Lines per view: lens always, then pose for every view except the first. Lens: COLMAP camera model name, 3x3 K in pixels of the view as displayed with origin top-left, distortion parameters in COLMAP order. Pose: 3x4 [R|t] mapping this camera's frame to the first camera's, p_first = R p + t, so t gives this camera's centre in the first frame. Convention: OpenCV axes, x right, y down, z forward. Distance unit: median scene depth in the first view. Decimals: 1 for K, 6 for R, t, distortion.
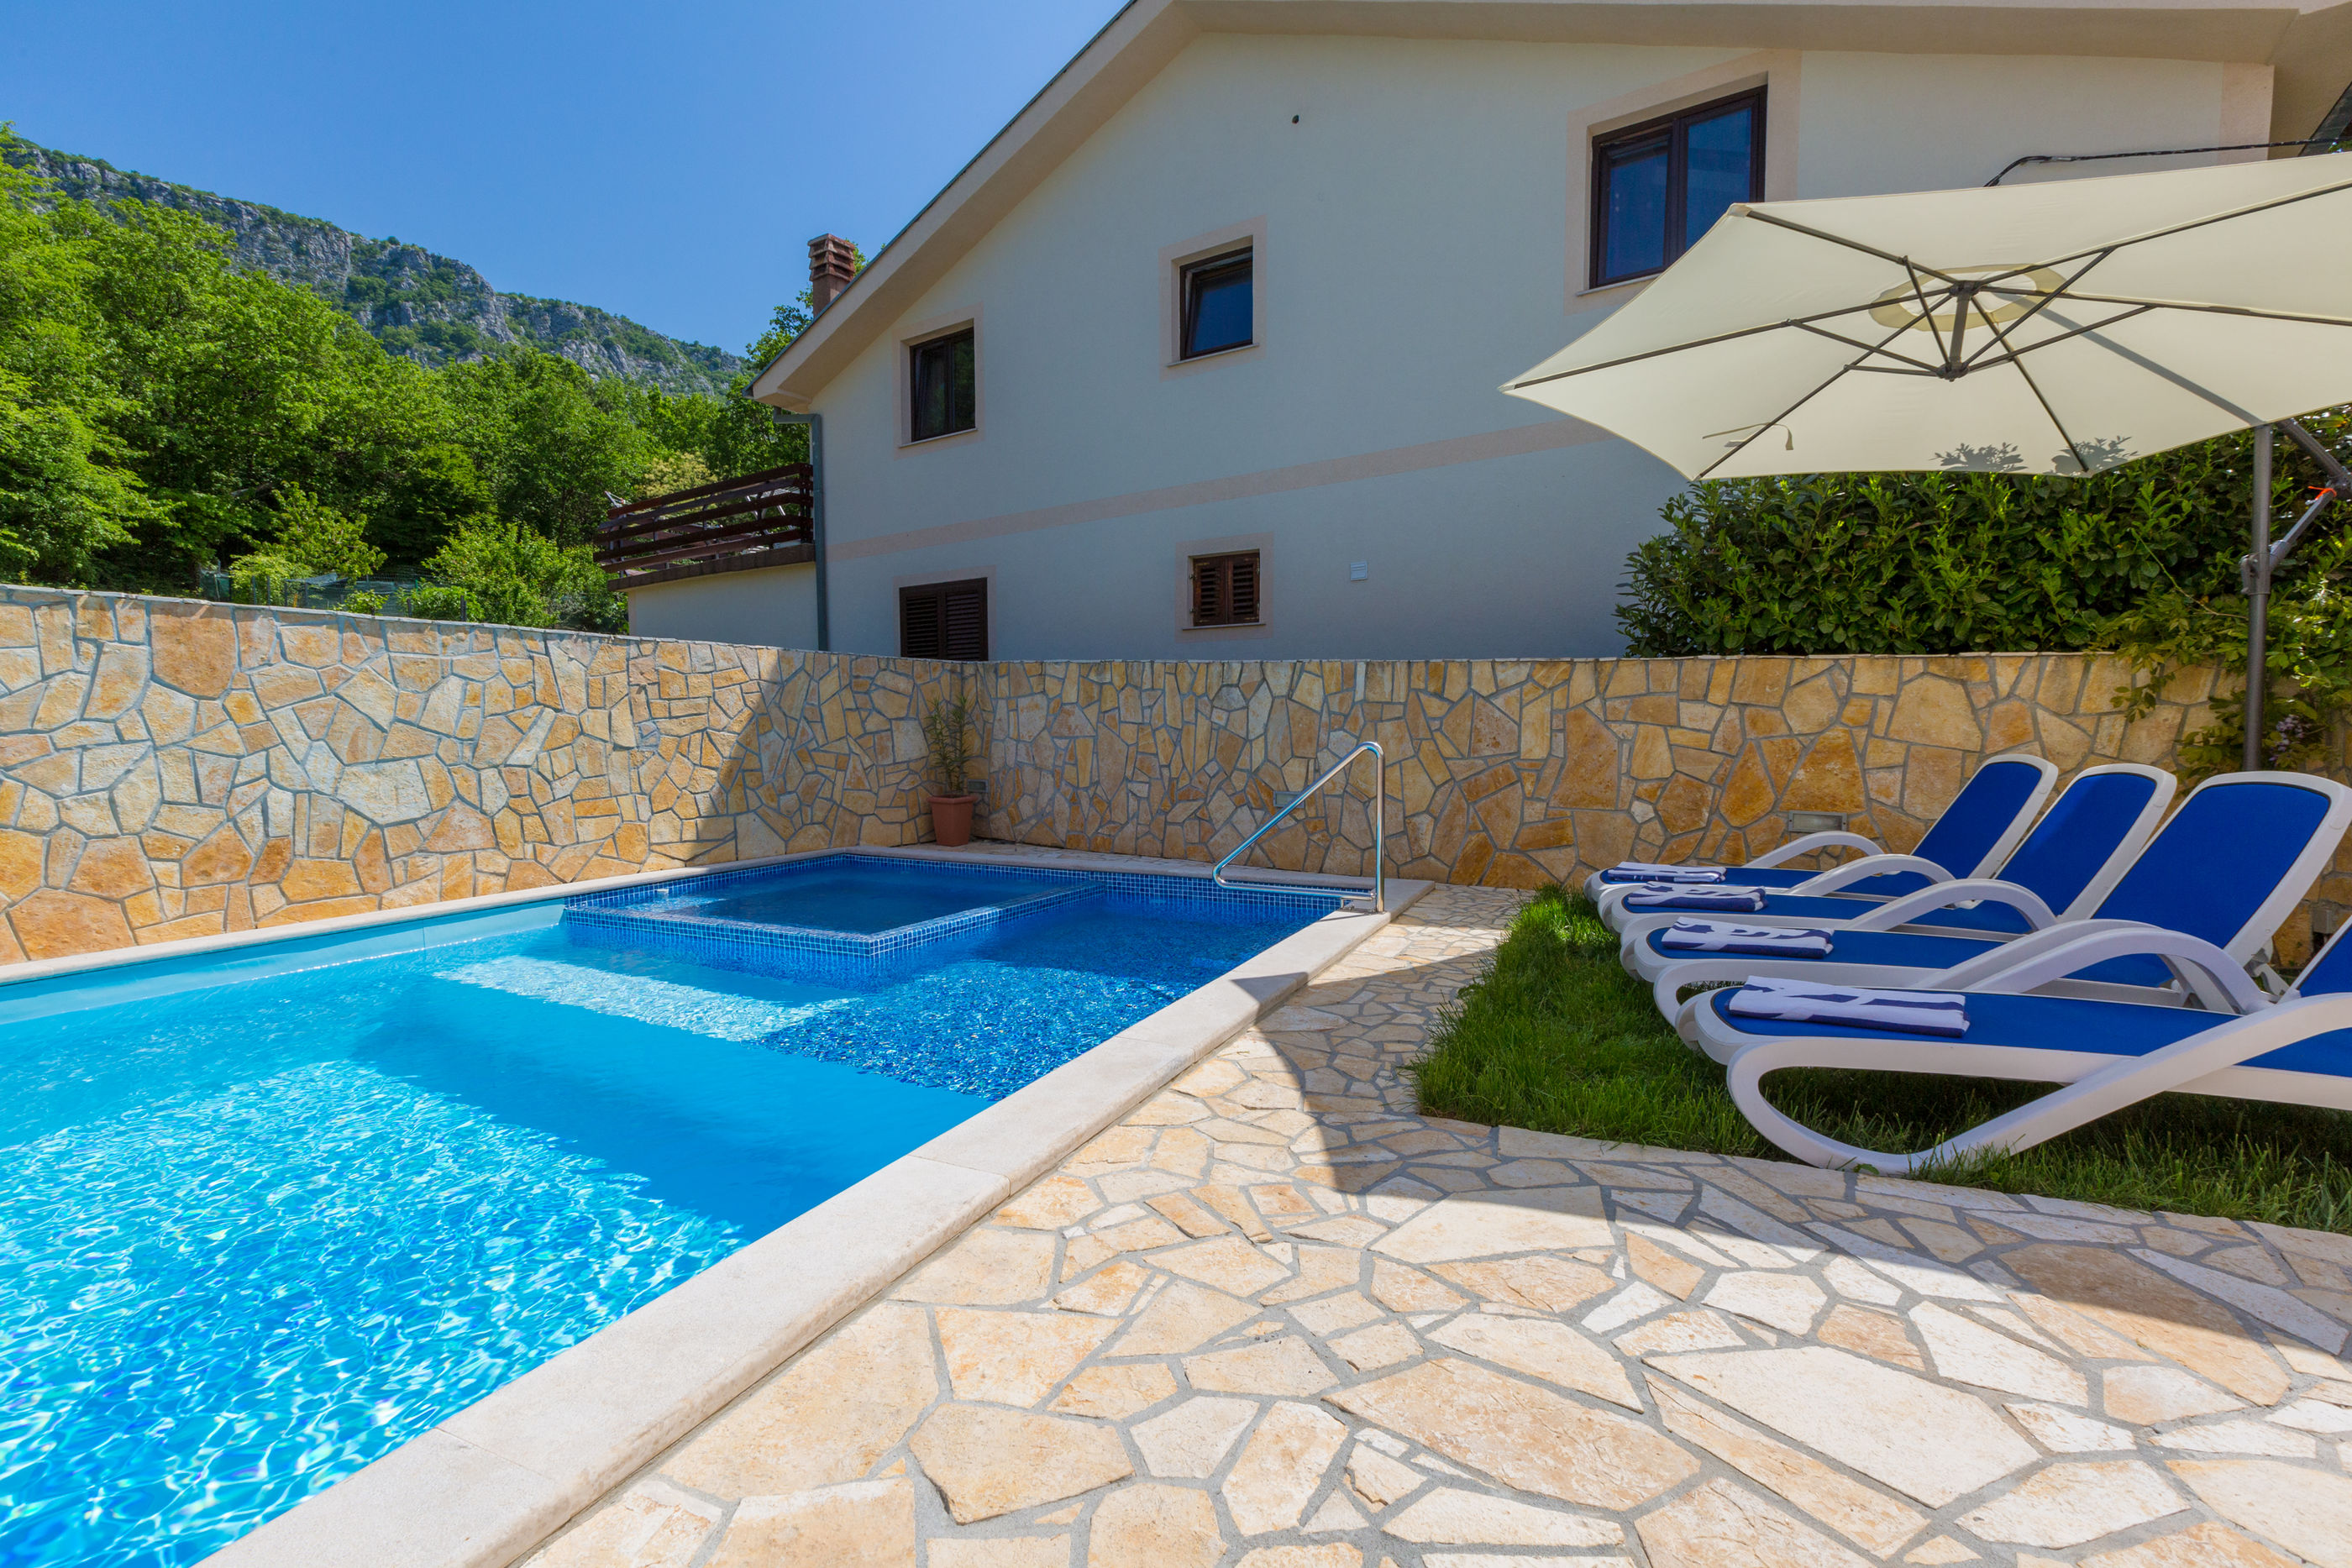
lens RADIAL K [[1075.2, 0, 1180.3], [0, 1075.2, 788.2], [0, 0, 1]] dist [0.000316, 0.001854]
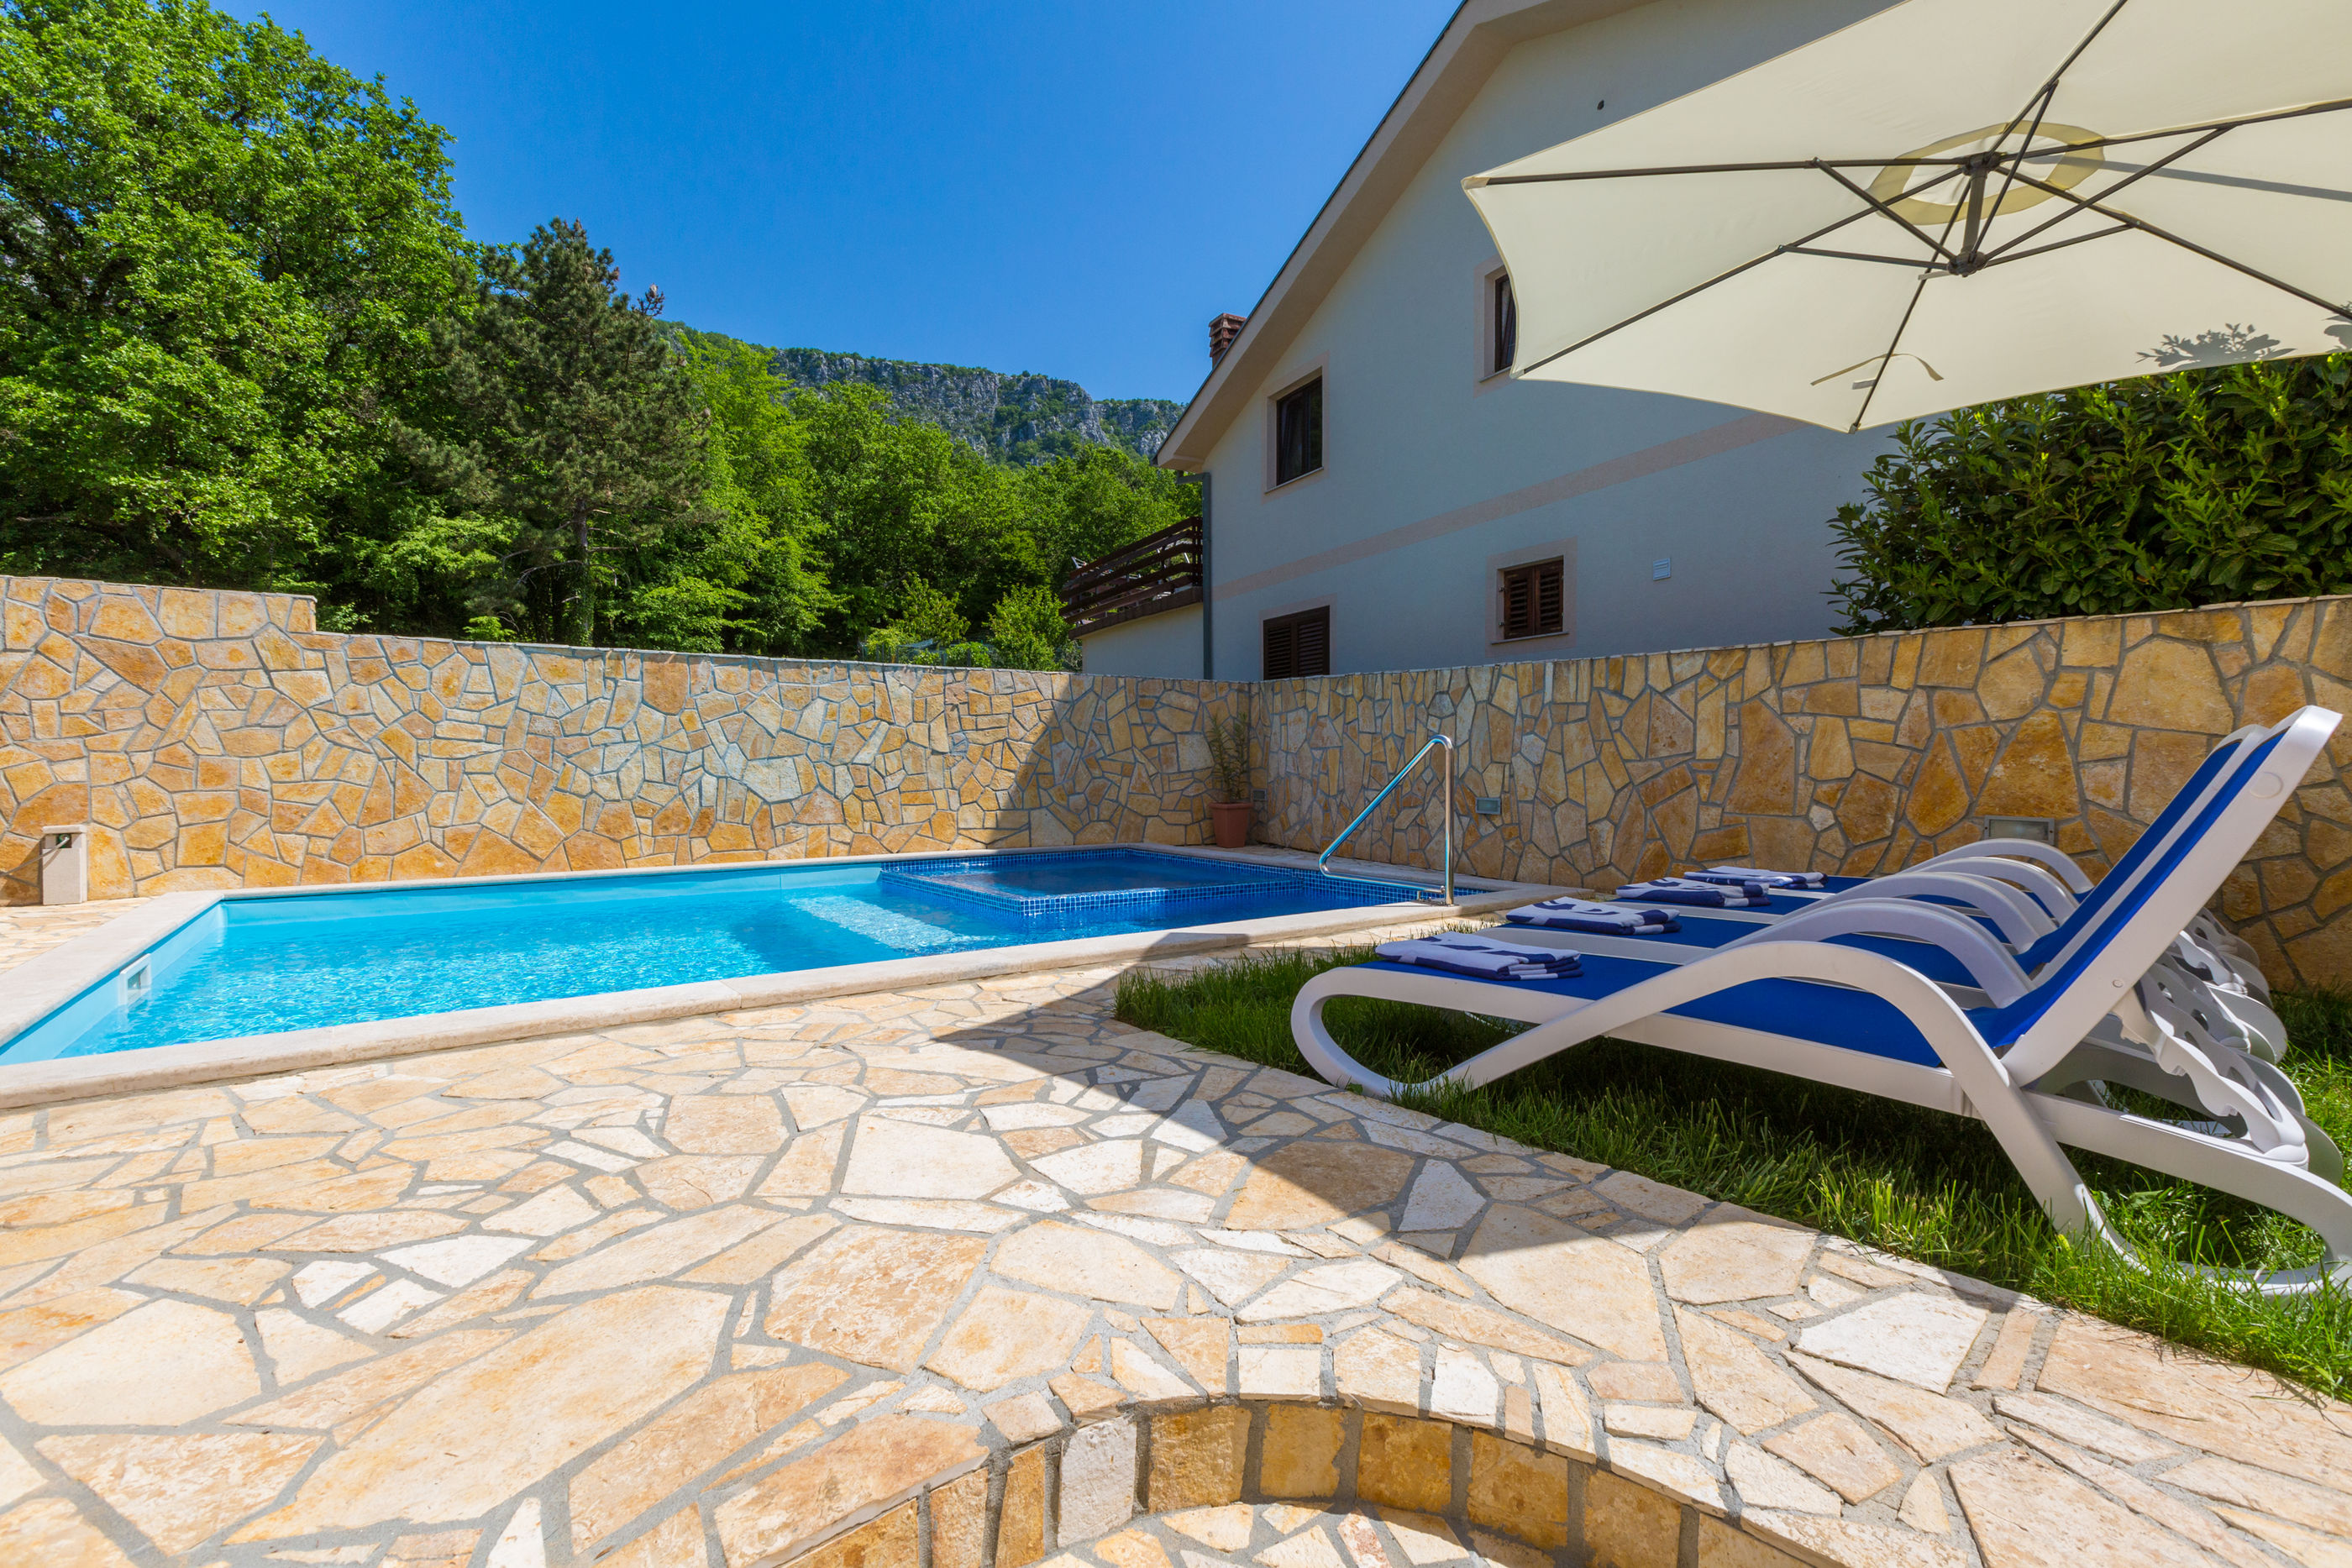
lens RADIAL K [[1075.2, 0, 1151.8], [0, 1075.2, 786.7], [0, 0, 1]] dist [0.000316, 0.001854]
pose [[0.874706, 0.011549, -0.484516, 0.349986], [-0.028976, 0.999174, -0.028494, 0.034211], [0.483786, 0.038963, 0.874318, -0.009471]]
